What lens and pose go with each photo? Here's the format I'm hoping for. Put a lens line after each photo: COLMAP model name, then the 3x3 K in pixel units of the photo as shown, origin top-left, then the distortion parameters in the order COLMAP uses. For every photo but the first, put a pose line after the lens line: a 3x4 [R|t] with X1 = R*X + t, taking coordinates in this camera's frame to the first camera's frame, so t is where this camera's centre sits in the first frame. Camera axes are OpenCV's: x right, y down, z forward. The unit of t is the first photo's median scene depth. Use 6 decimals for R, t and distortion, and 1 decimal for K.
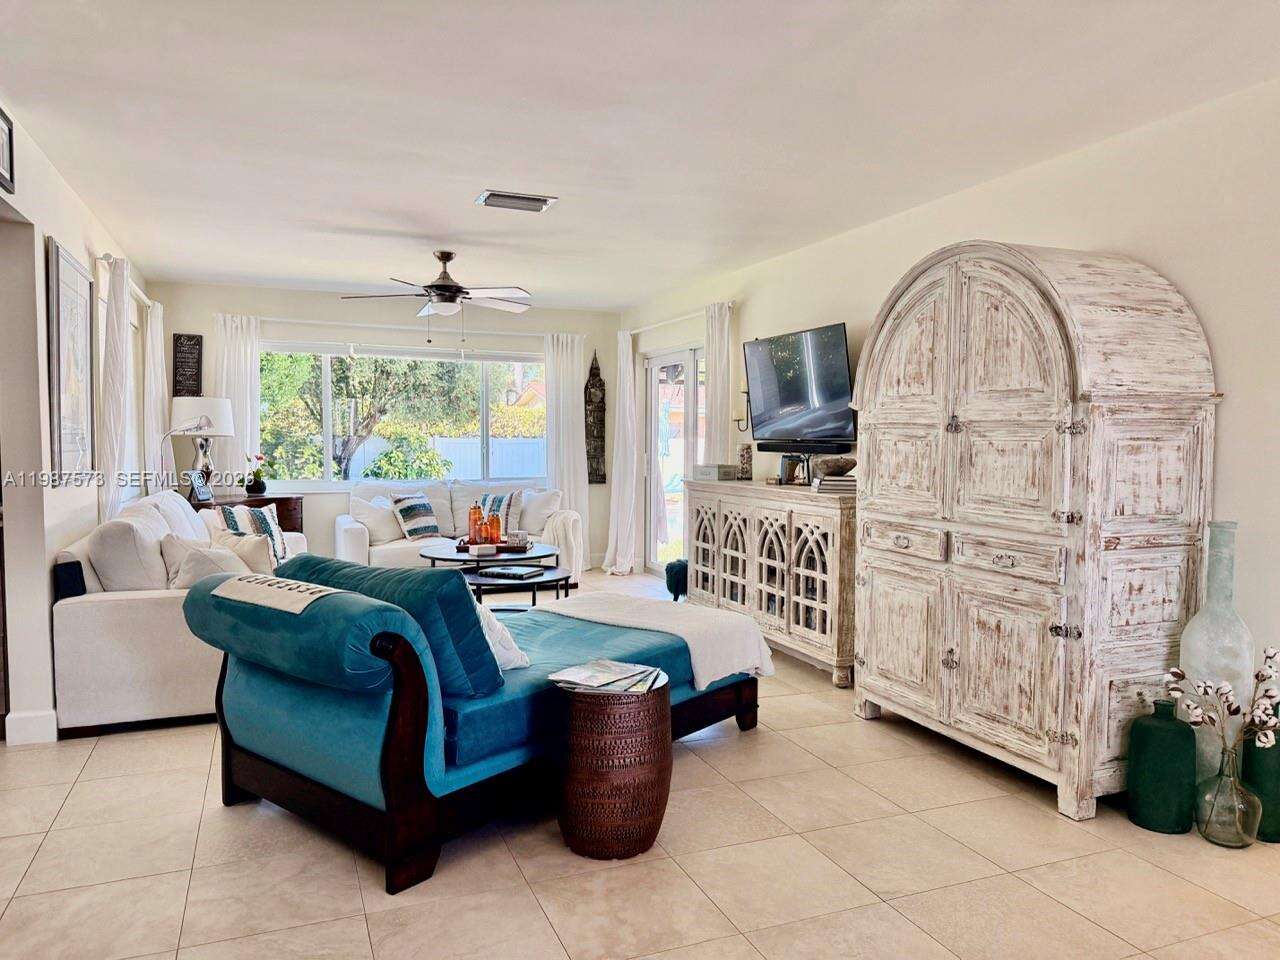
lens RADIAL K [[897.9, 0, 642.8], [0, 897.9, 478.9], [0, 0, 1]] dist [0.029049, -0.042263]
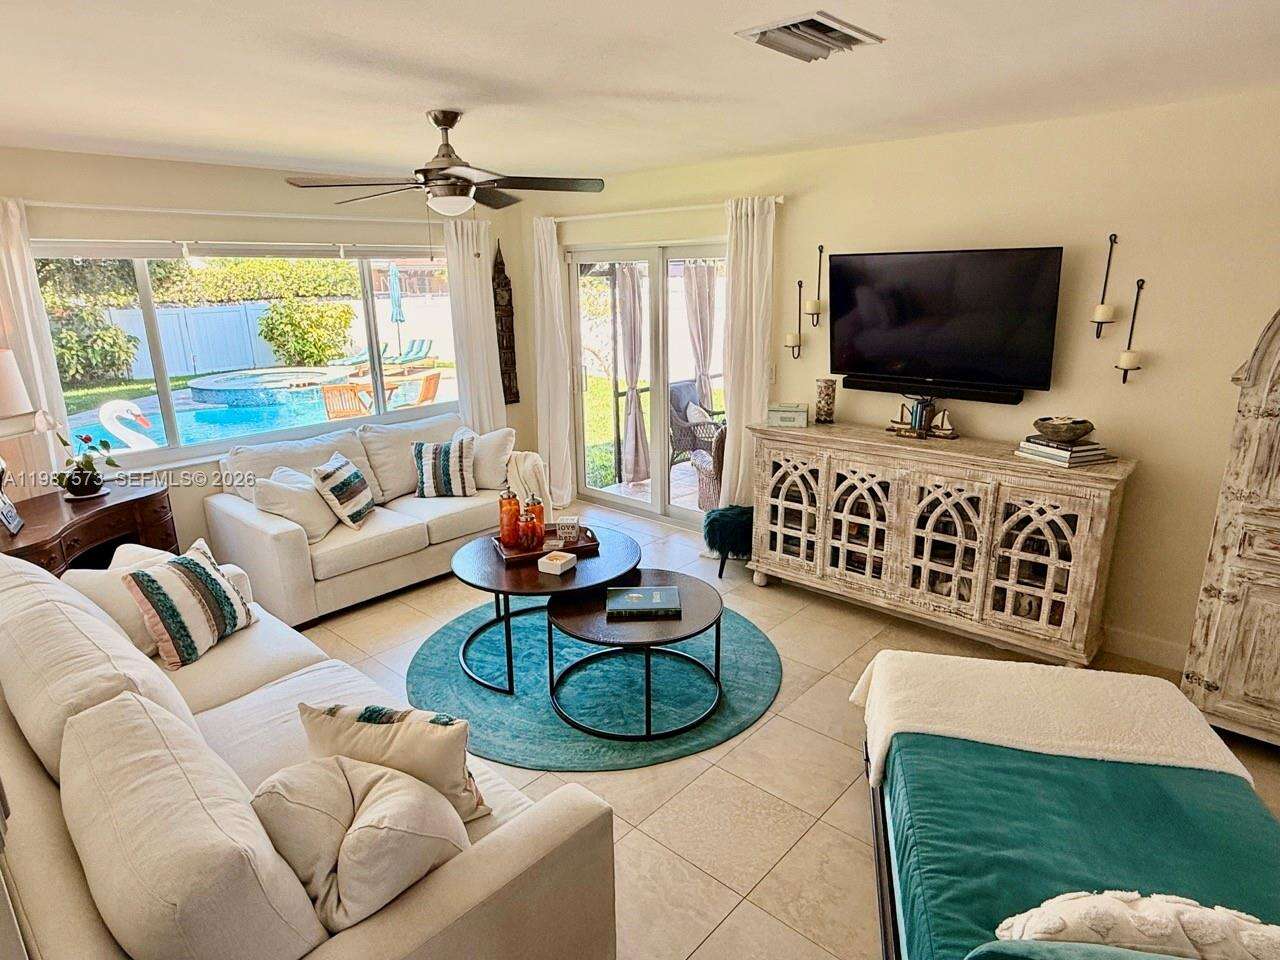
lens RADIAL K [[759.8, 0, 638.0], [0, 759.8, 477.7], [0, 0, 1]] dist [-0.018575, -0.000720]
pose [[0.905684, -0.131044, 0.403192, -0.375554], [0.042901, 0.974476, 0.220354, -0.124141], [-0.421777, -0.182274, 0.888189, 0.470026]]
